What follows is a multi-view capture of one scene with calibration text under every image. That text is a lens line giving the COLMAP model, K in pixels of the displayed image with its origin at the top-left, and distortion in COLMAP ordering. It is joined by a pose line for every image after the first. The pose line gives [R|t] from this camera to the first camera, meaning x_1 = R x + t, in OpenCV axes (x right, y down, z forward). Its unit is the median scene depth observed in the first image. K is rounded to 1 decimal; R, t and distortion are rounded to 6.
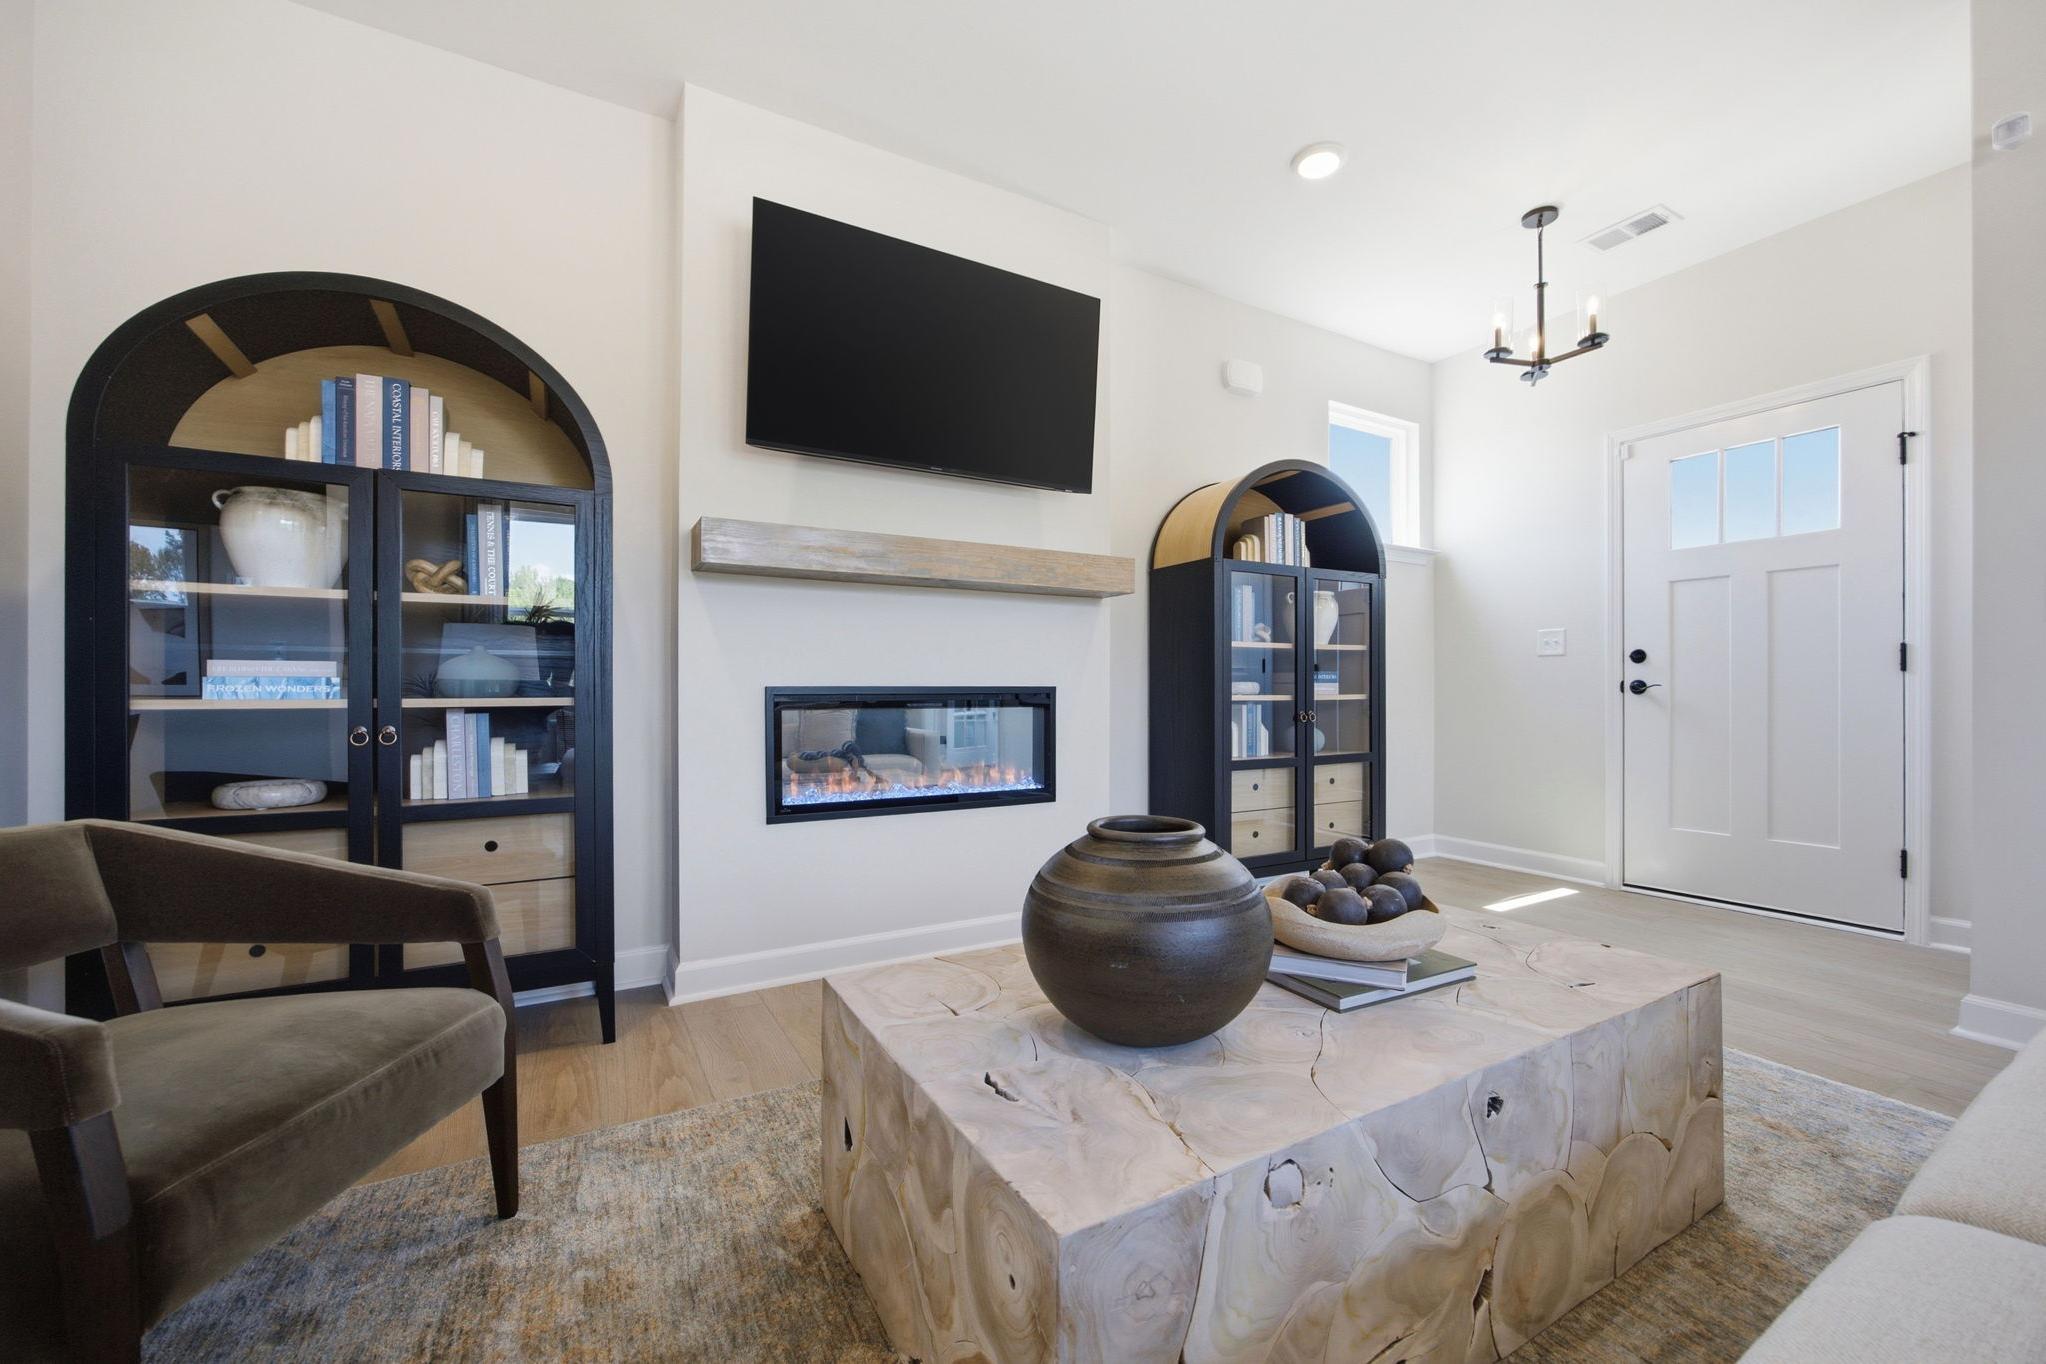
lens RADIAL K [[795.5, 0, 1020.7], [0, 795.5, 697.8], [0, 0, 1]] dist [-0.016683, -0.000152]
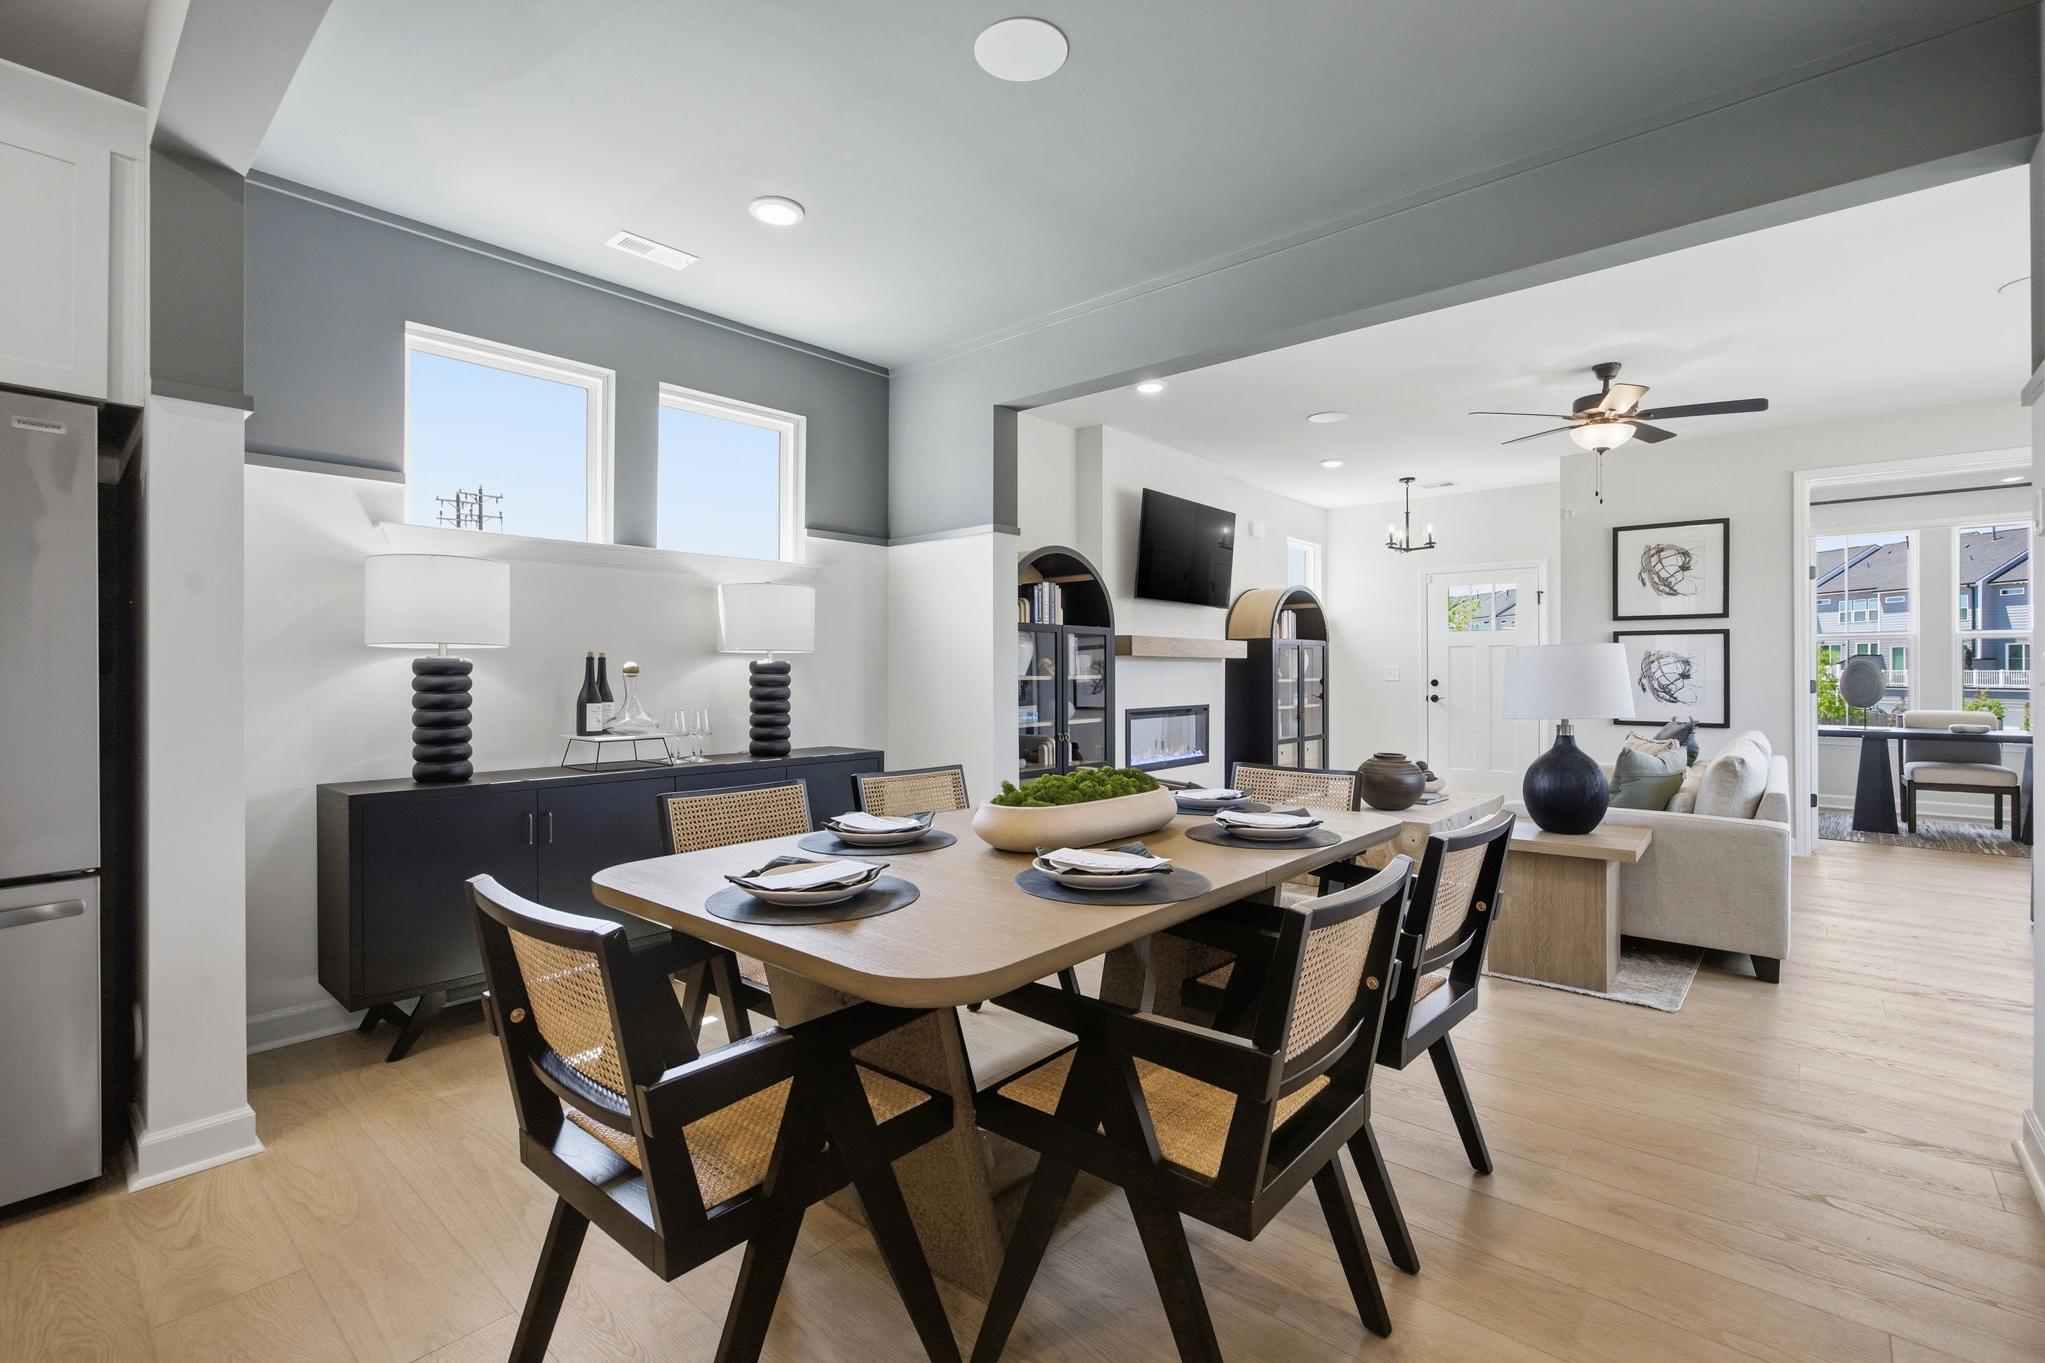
lens RADIAL K [[927.4, 0, 1024.0], [0, 927.4, 666.8], [0, 0, 1]] dist [0.001087, 0.000346]
pose [[0.935533, -0.000862, 0.353237, -1.149691], [0.004202, 0.999953, -0.008689, -0.086956], [-0.353213, 0.009614, 0.935493, -0.940214]]
